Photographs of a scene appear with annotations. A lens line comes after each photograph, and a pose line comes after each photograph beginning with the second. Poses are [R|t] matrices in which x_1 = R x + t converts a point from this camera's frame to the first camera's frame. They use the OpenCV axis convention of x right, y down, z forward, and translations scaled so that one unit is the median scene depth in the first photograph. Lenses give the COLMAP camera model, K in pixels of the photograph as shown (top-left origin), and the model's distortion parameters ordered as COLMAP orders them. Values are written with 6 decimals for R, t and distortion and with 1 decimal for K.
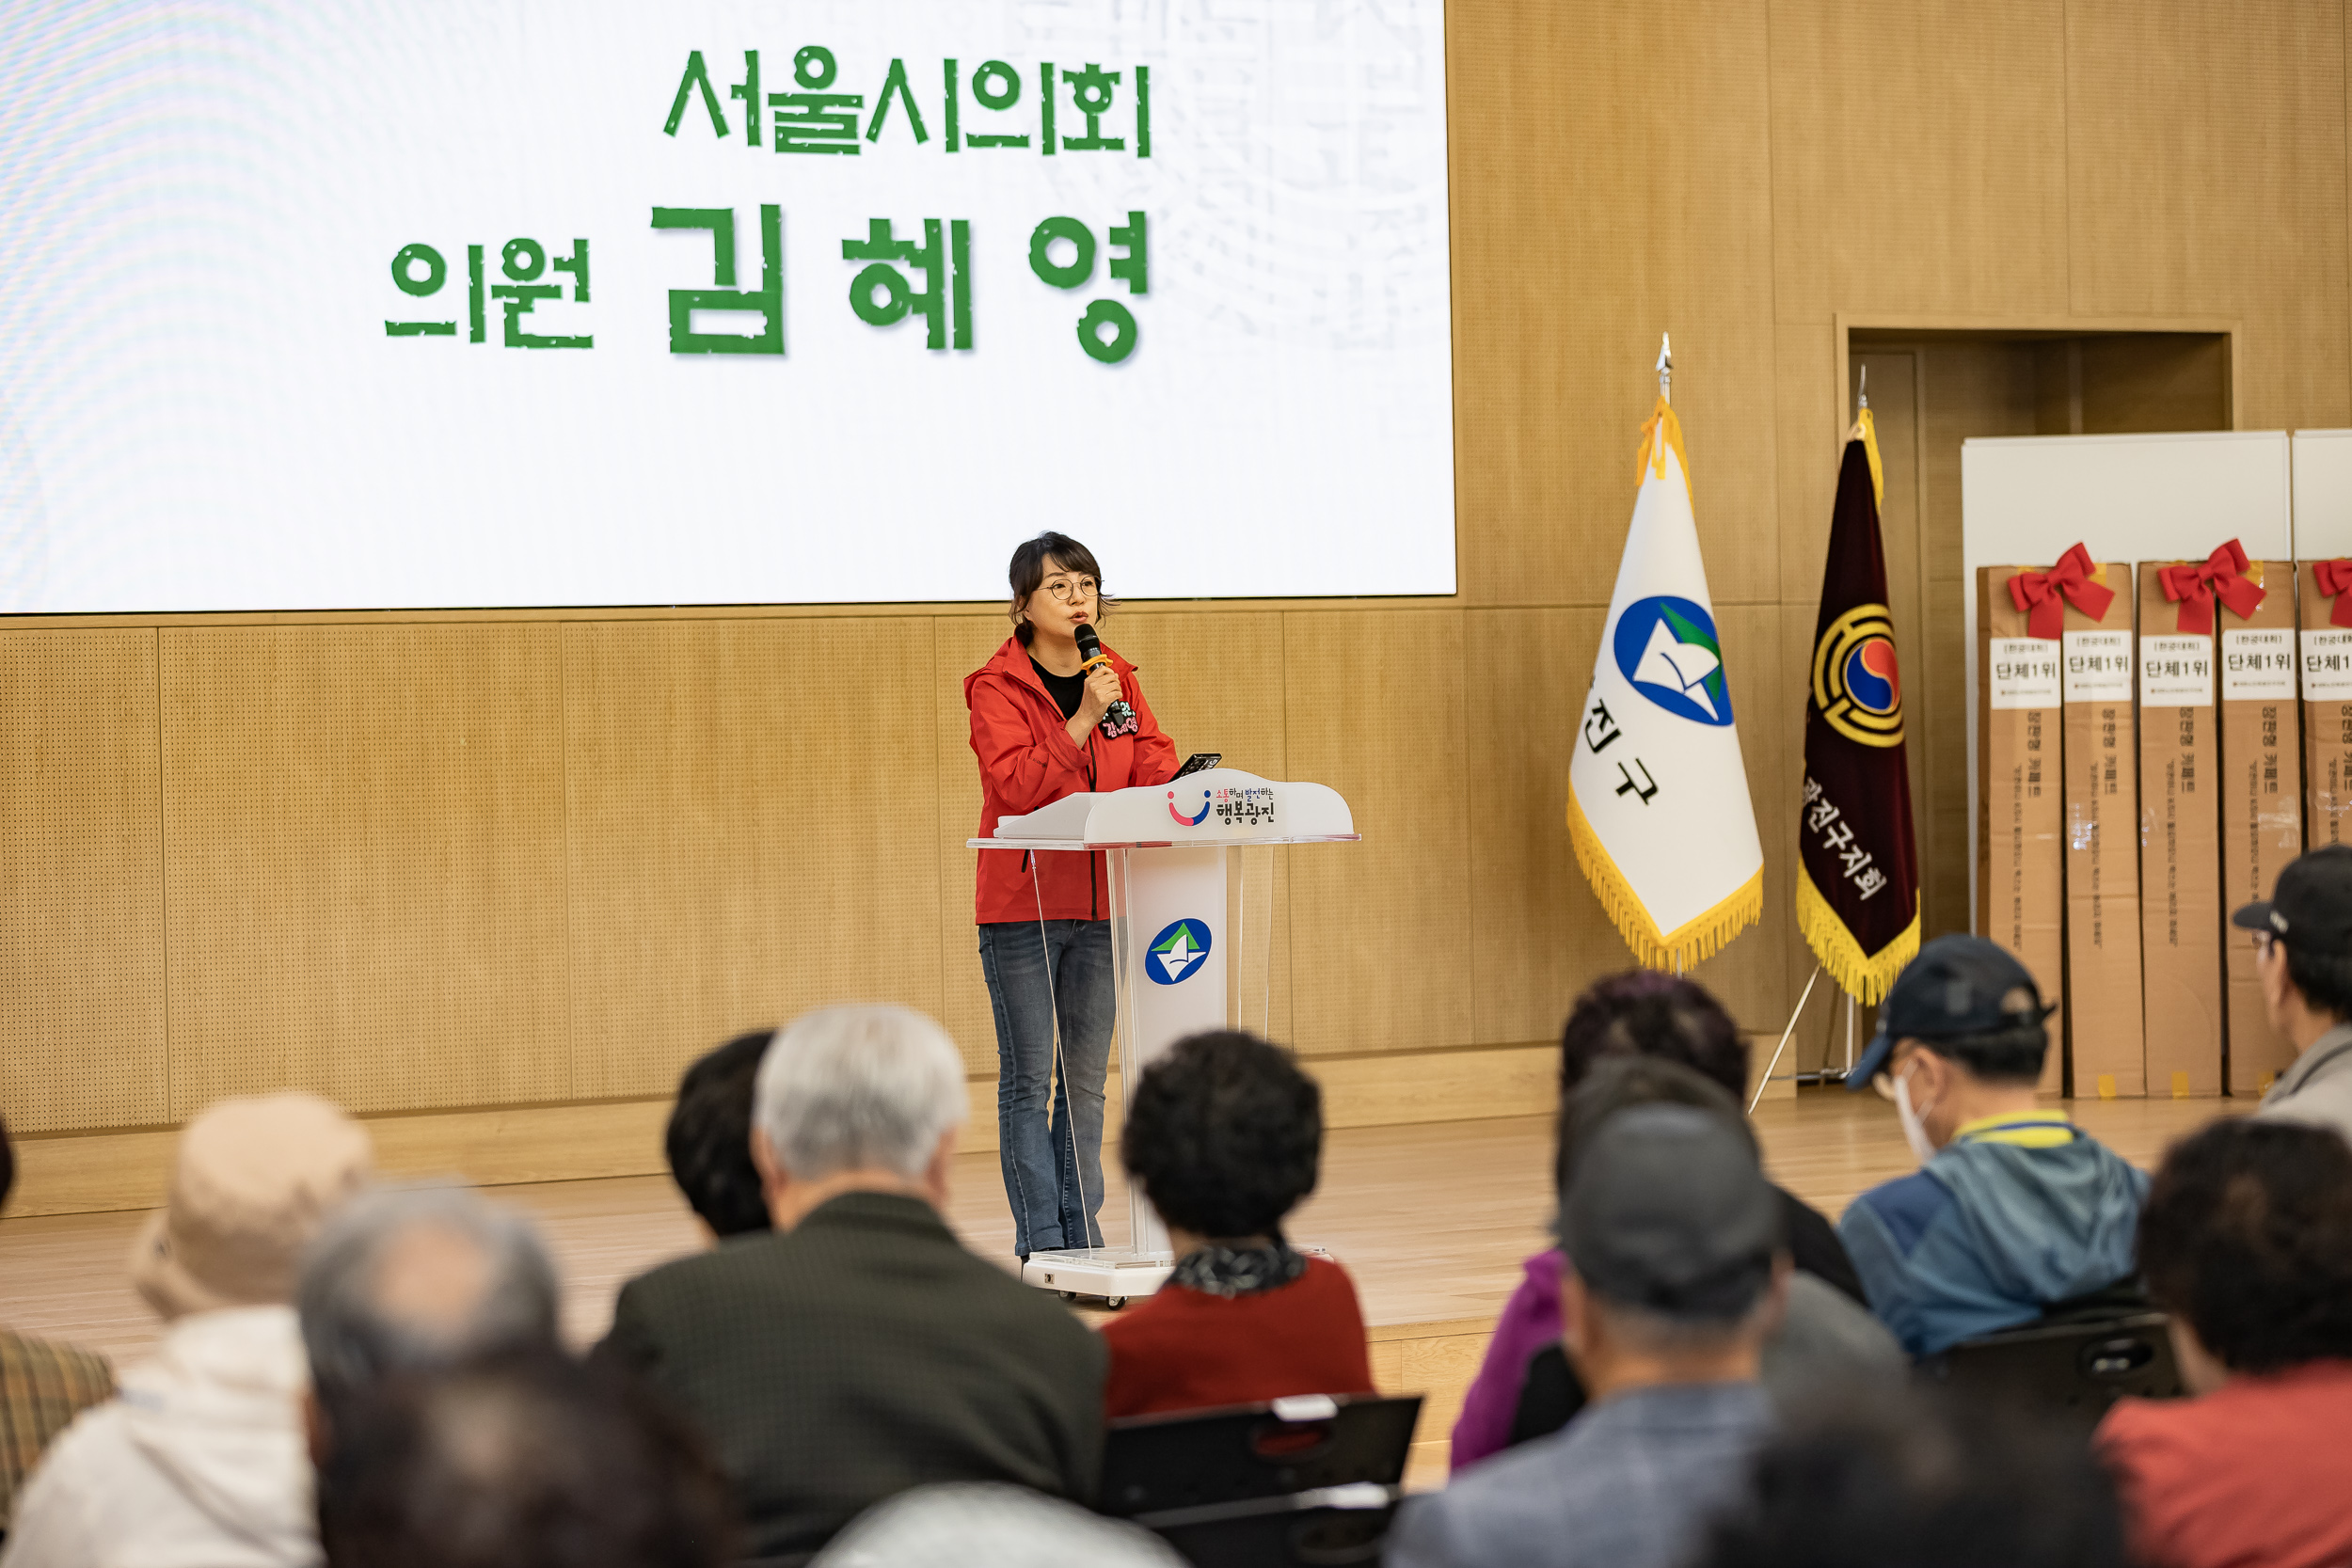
lens RADIAL K [[6978.1, 0, 1233.5], [0, 6978.1, 758.1], [0, 0, 1]] dist [0.171875, 0.000000]
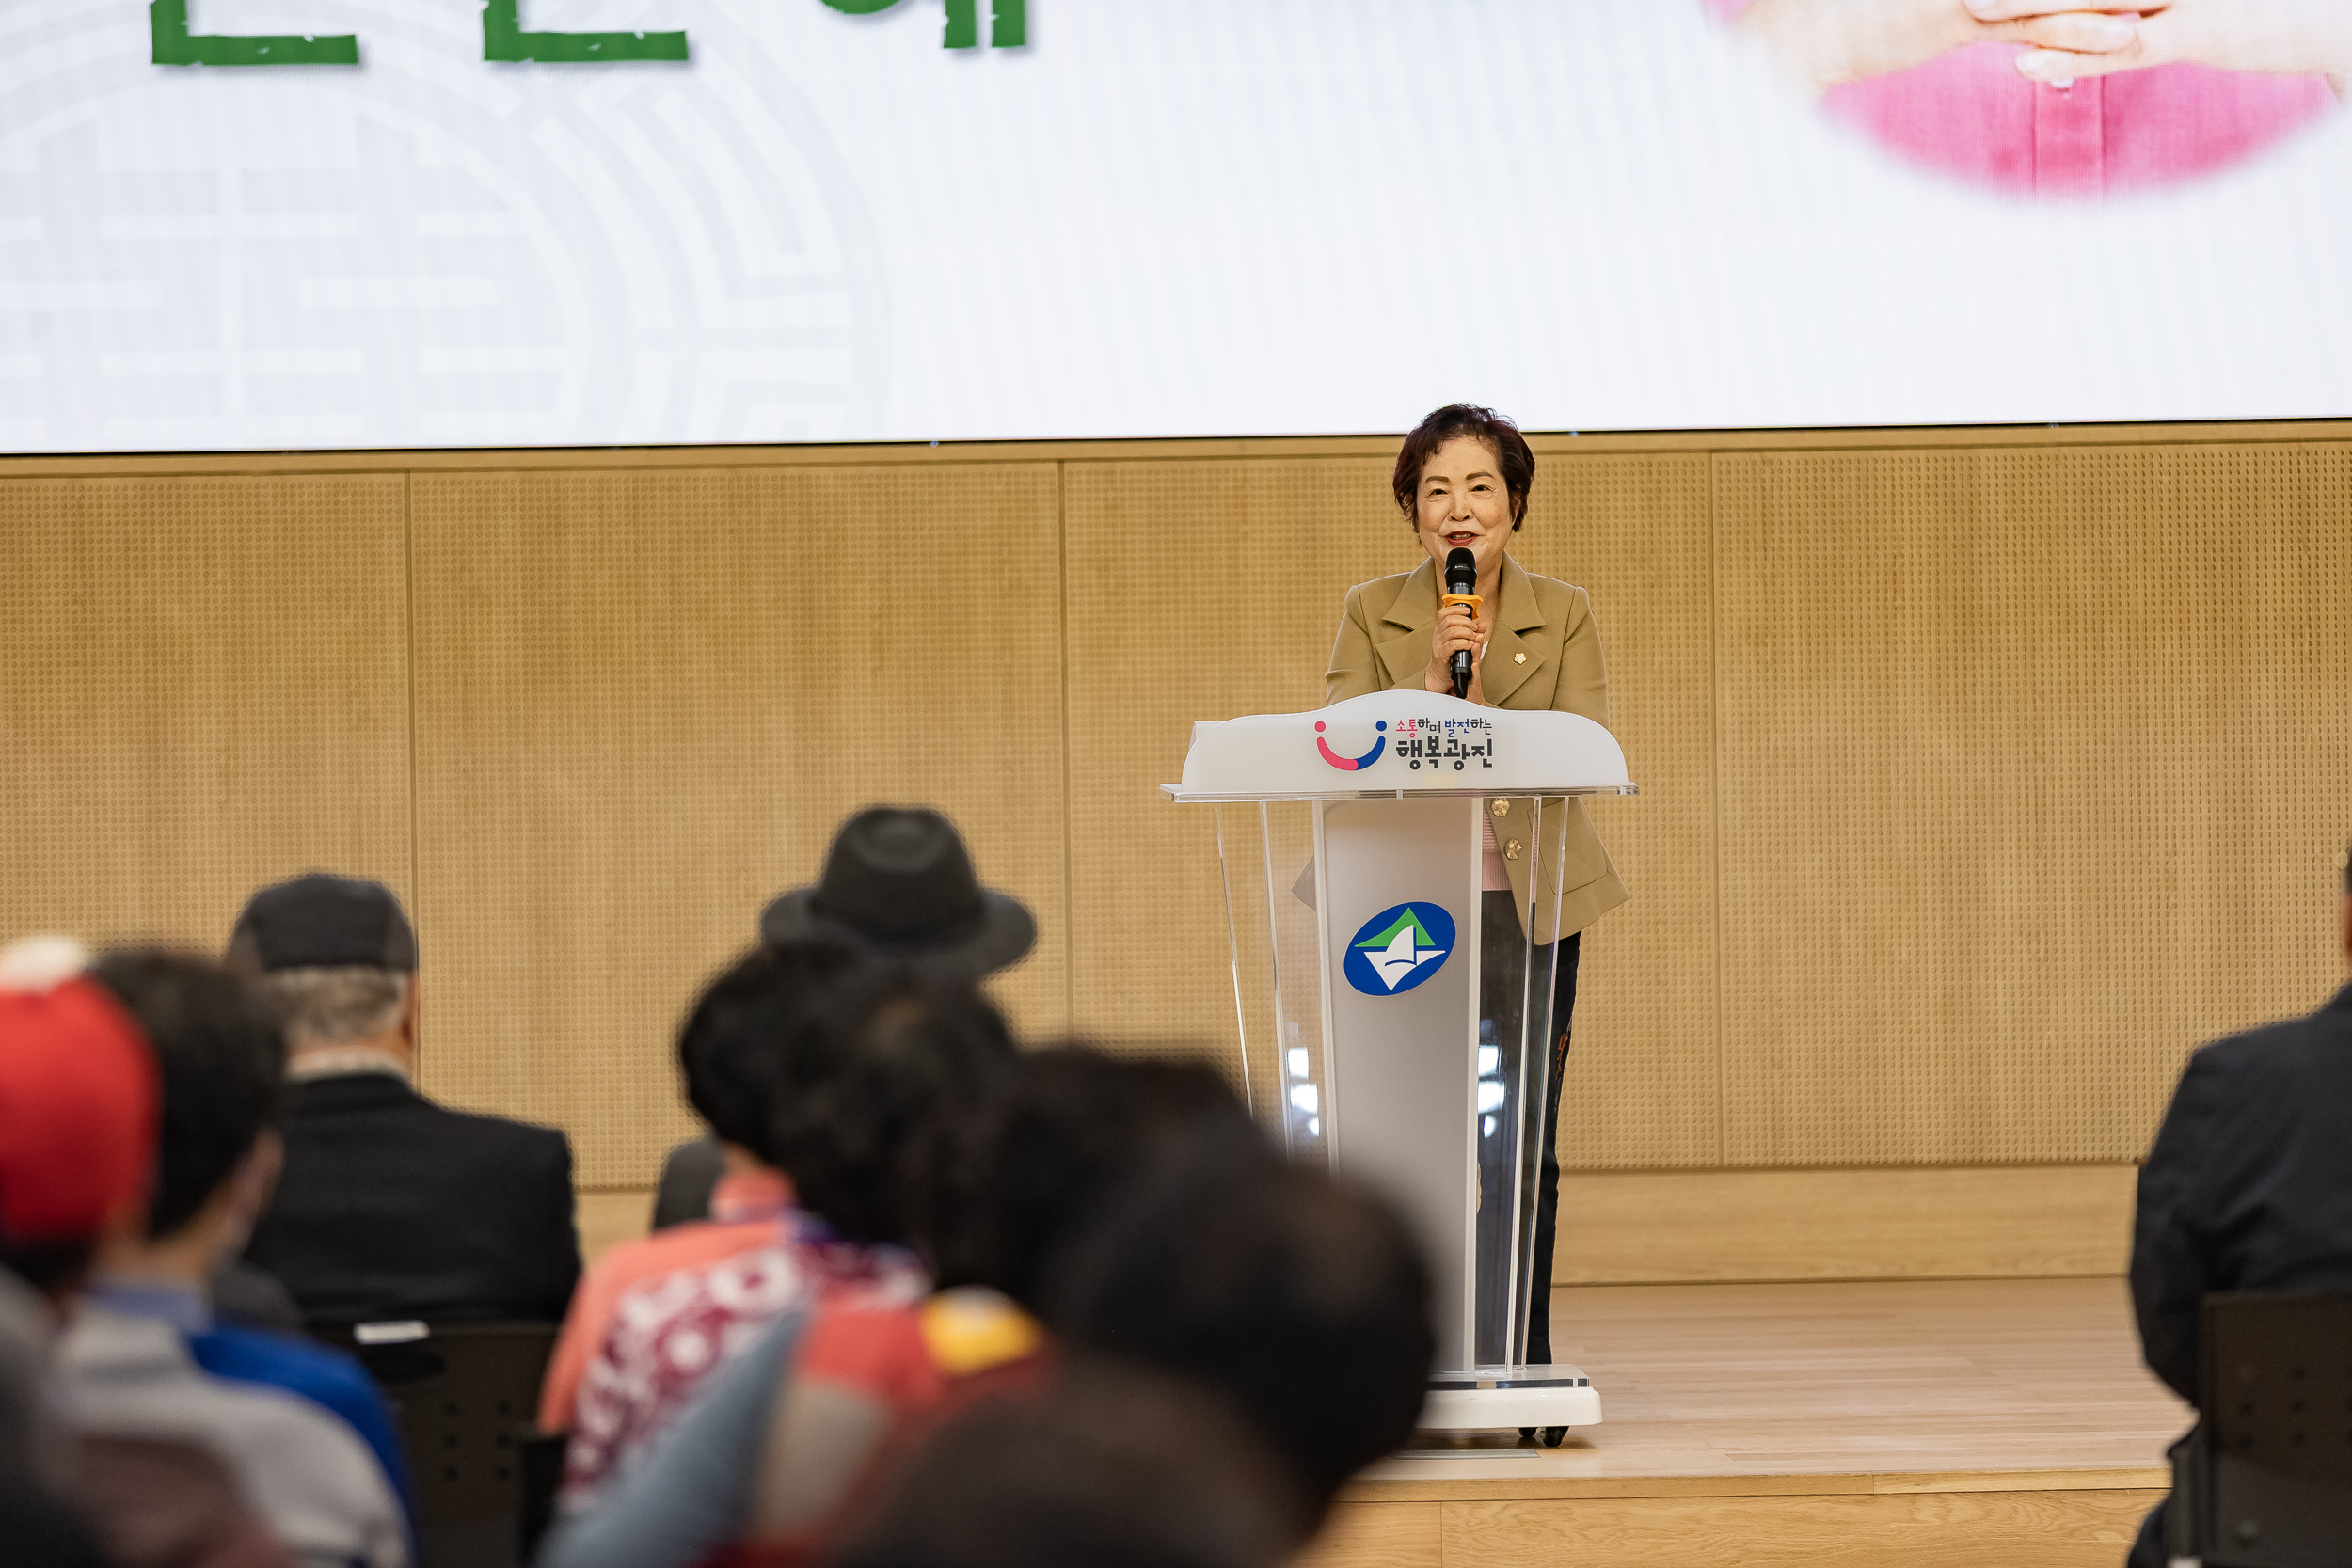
lens RADIAL K [[13655.4, 0, 1189.1], [0, 13655.4, 801.1], [0, 0, 1]] dist [0.629360, 0.000000]
pose [[0.864034, 0.017262, -0.503137, 0.488527], [-0.009471, 0.999792, 0.018037, -0.008654], [0.503344, -0.010820, 0.864018, -0.146600]]
